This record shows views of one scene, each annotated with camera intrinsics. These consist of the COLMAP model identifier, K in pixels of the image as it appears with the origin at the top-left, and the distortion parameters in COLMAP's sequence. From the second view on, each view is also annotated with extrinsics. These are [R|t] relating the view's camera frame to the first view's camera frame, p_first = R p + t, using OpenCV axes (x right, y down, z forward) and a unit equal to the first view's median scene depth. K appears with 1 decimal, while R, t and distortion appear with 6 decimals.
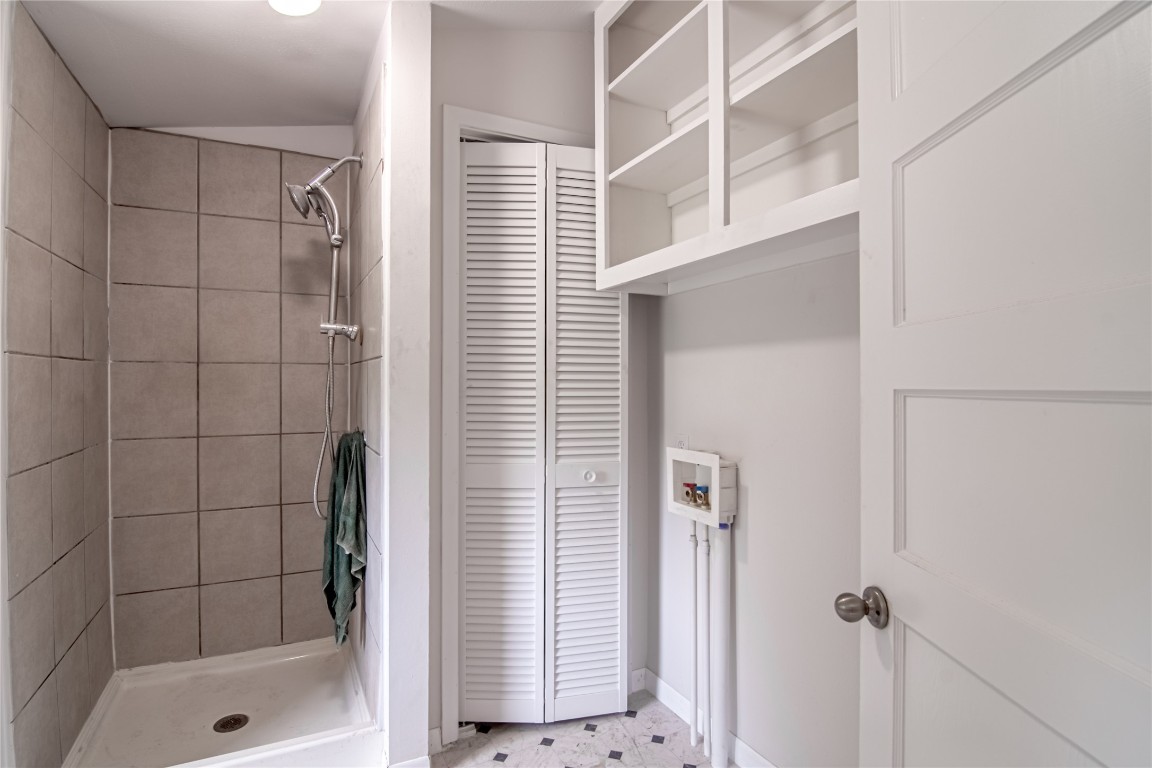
lens RADIAL K [[590.3, 0, 574.7], [0, 590.3, 376.9], [0, 0, 1]] dist [-0.006200, -0.001757]
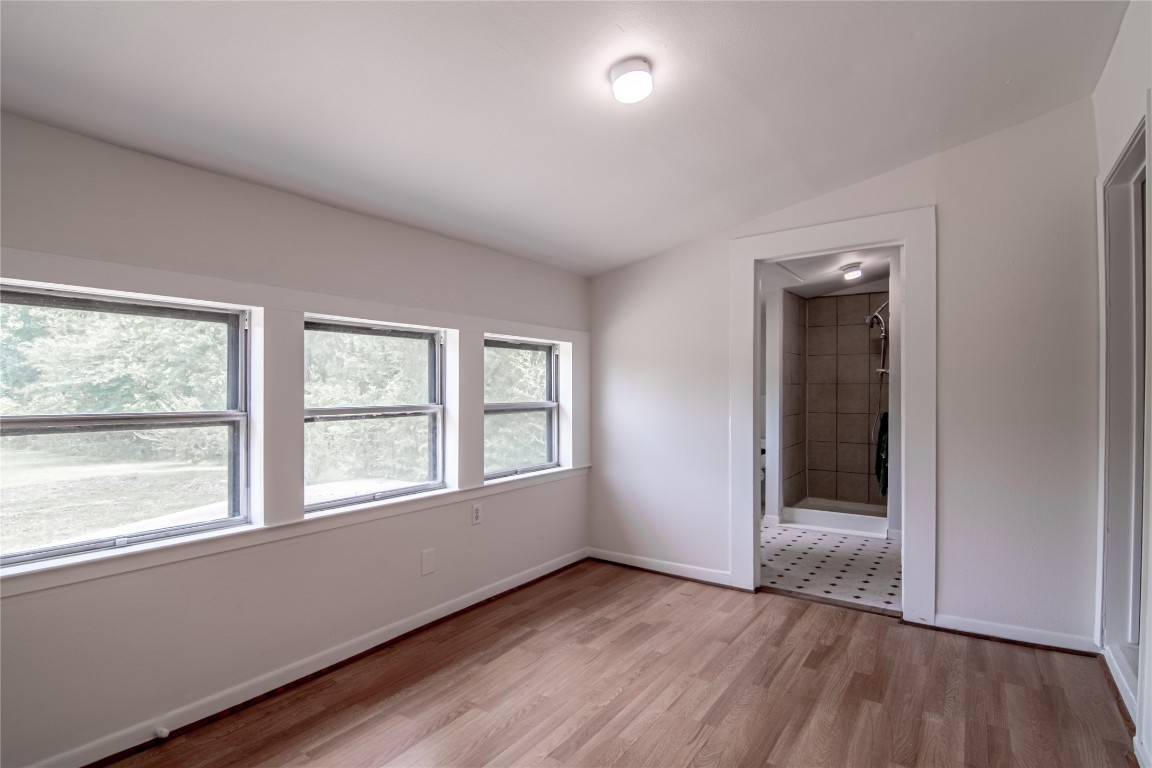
lens RADIAL K [[573.5, 0, 581.3], [0, 573.5, 405.0], [0, 0, 1]] dist [-0.000967, -0.000306]
pose [[0.488113, 0.027999, -0.872331, 1.157541], [0.006211, 0.999349, 0.035552, -0.032211], [0.872758, -0.022772, 0.487621, -1.379456]]
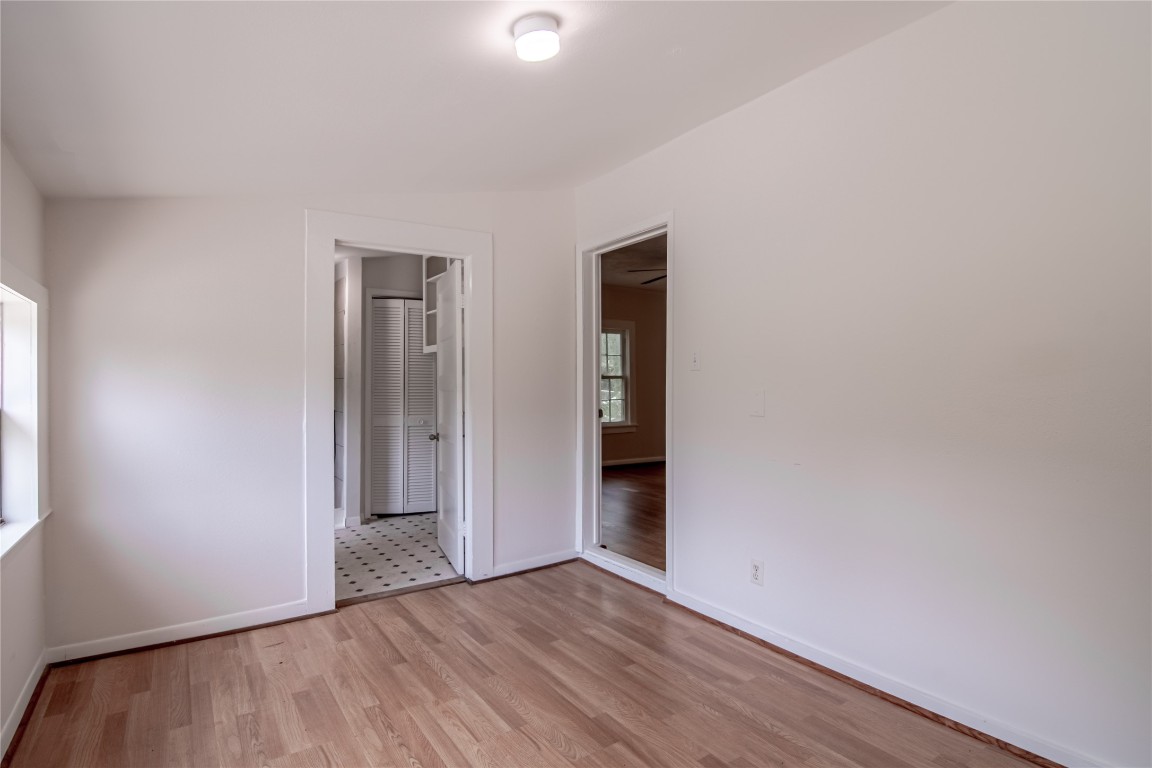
lens RADIAL K [[581.8, 0, 544.8], [0, 581.8, 383.4], [0, 0, 1]] dist [-0.002213, -0.001040]
pose [[0.994486, 0.003014, 0.104823, 0.310844], [-0.003931, 0.999956, 0.008543, -0.032681], [-0.104793, -0.008908, 0.994454, -1.710114]]
